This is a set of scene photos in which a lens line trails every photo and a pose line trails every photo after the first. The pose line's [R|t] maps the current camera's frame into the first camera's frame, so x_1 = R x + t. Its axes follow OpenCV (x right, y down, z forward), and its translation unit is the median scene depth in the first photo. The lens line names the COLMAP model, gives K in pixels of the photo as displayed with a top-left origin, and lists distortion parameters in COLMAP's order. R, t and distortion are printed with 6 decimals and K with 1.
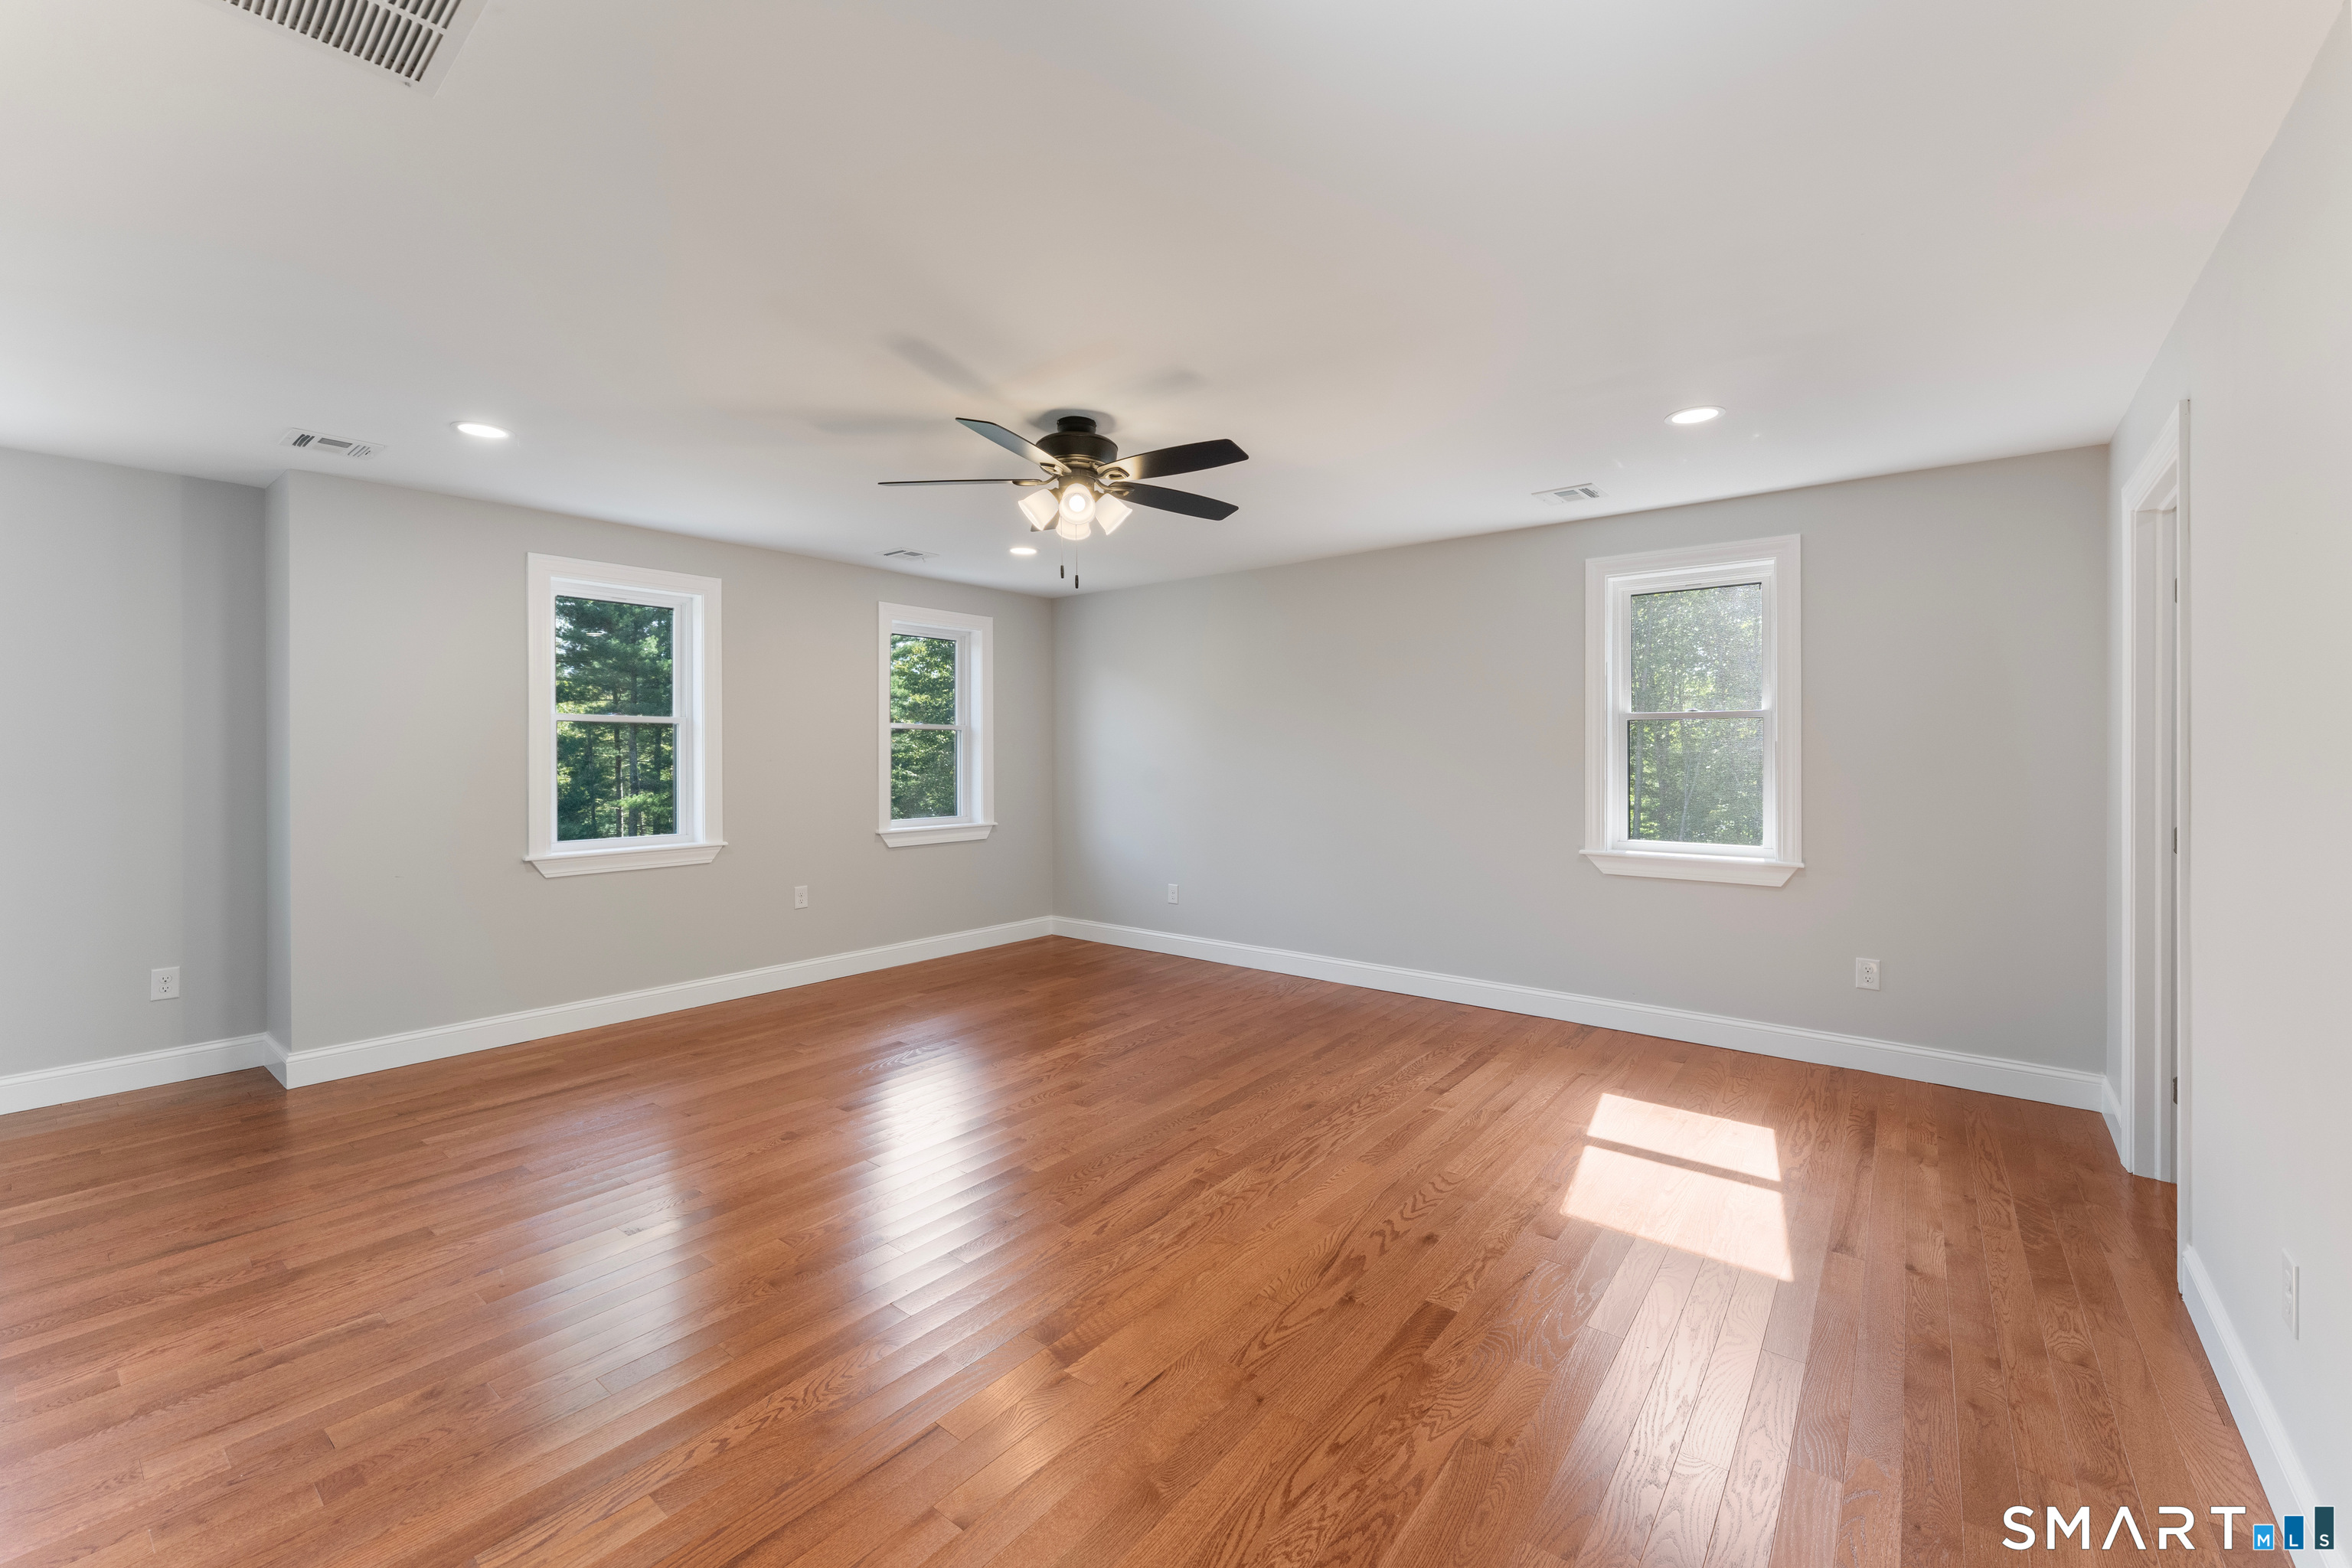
lens RADIAL K [[961.0, 0, 1186.9], [0, 961.0, 752.9], [0, 0, 1]] dist [-0.000919, -0.000131]
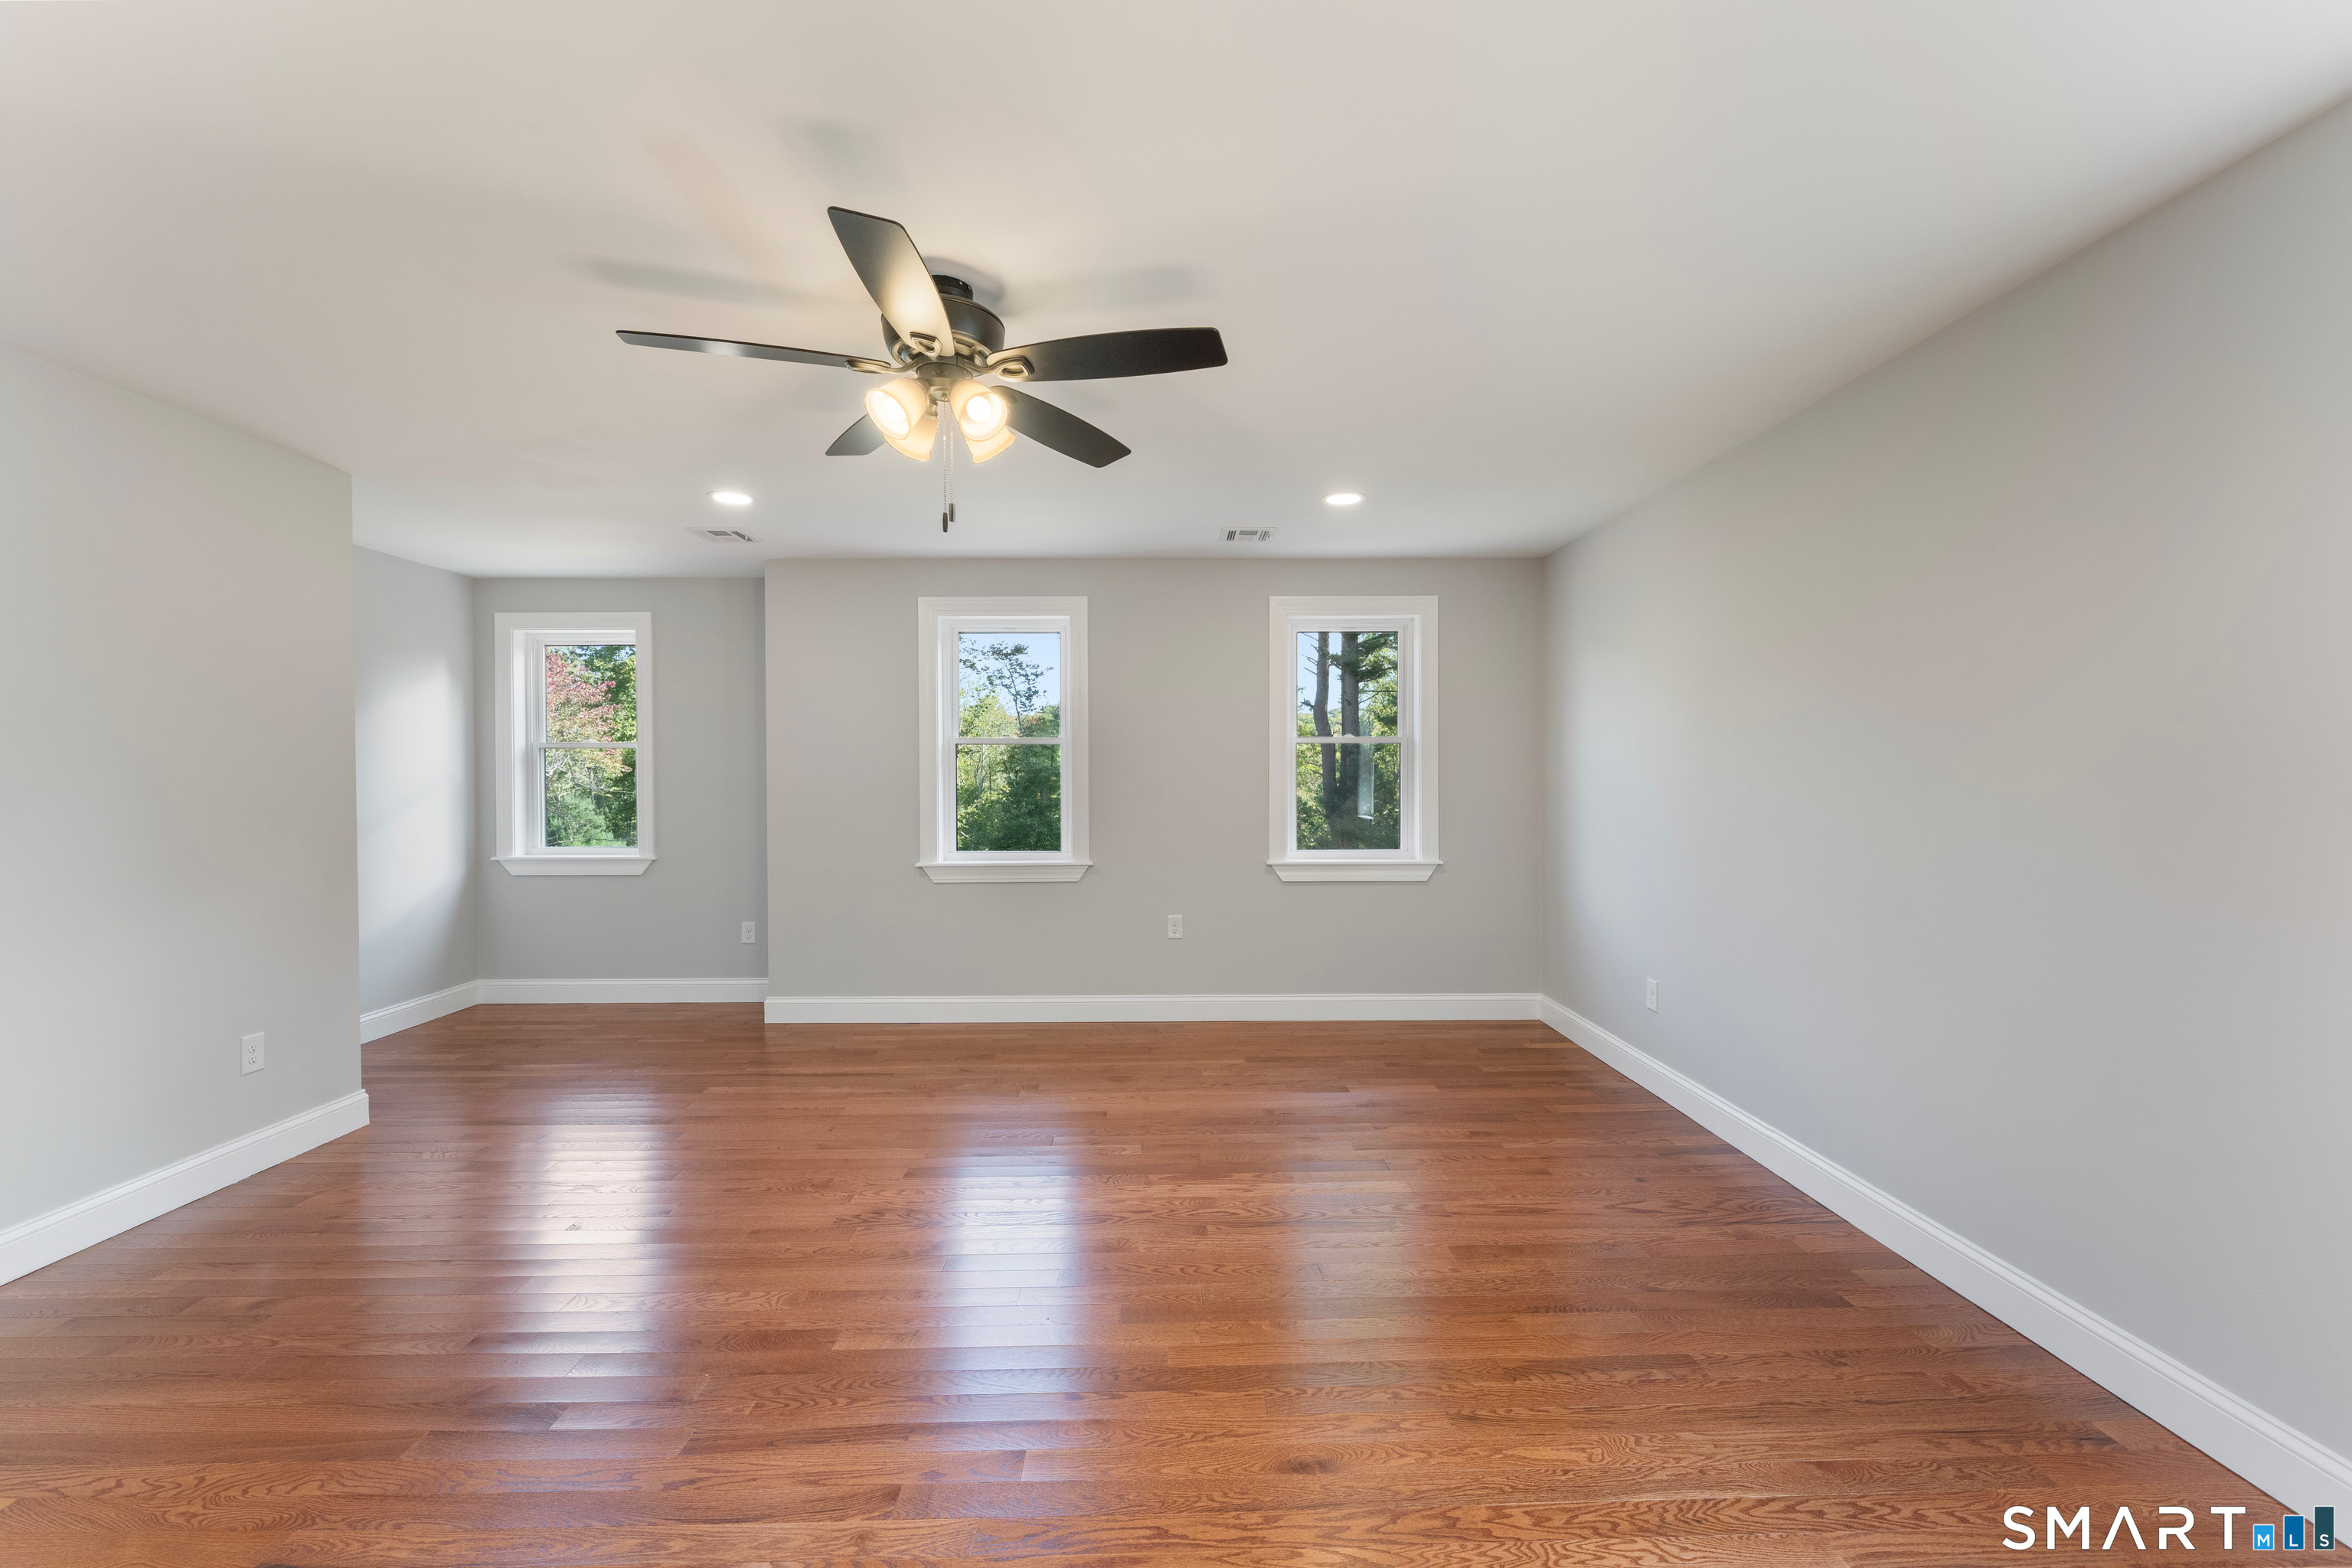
lens RADIAL K [[959.3, 0, 1173.3], [0, 959.3, 804.1], [0, 0, 1]] dist [-0.000300, -0.000301]
pose [[0.626876, 0.025326, -0.778708, 0.386468], [0.001614, 0.999427, 0.033804, 0.001449], [0.779118, -0.022448, 0.626476, 0.526019]]
